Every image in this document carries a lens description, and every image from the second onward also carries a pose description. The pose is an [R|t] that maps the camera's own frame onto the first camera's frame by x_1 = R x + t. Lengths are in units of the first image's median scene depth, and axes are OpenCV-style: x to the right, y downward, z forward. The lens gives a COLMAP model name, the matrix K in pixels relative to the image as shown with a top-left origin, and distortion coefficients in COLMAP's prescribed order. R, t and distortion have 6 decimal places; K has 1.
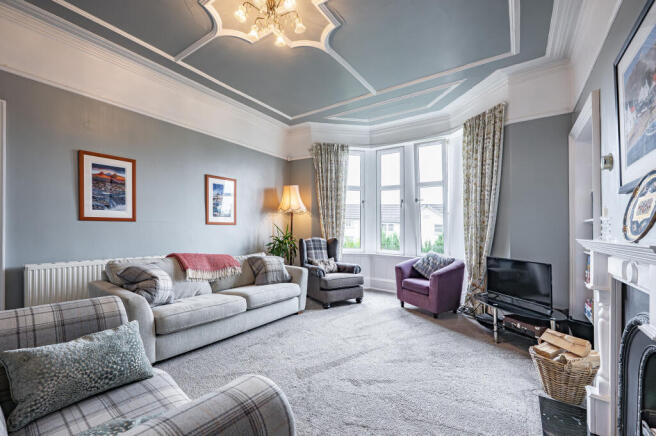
lens RADIAL K [[267.5, 0, 321.9], [0, 267.5, 231.0], [0, 0, 1]] dist [-0.003509, -0.000573]
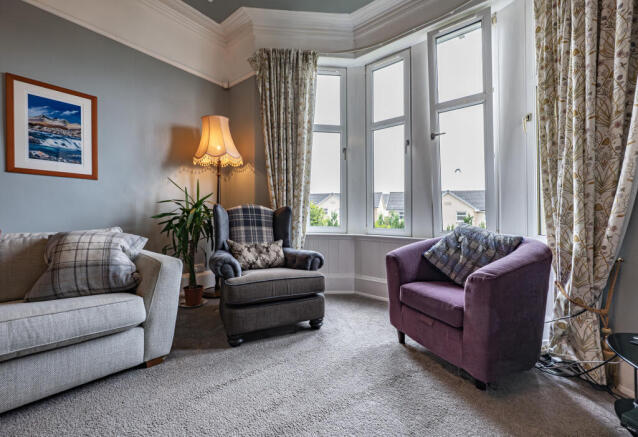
lens RADIAL K [[267.4, 0, 325.1], [0, 267.4, 220.8], [0, 0, 1]] dist [-0.003576, 0.000219]
pose [[0.998393, -0.004651, -0.056474, 0.183327], [0.004458, 0.999984, -0.003542, 0.067822], [0.056489, 0.003284, 0.998398, 0.494466]]
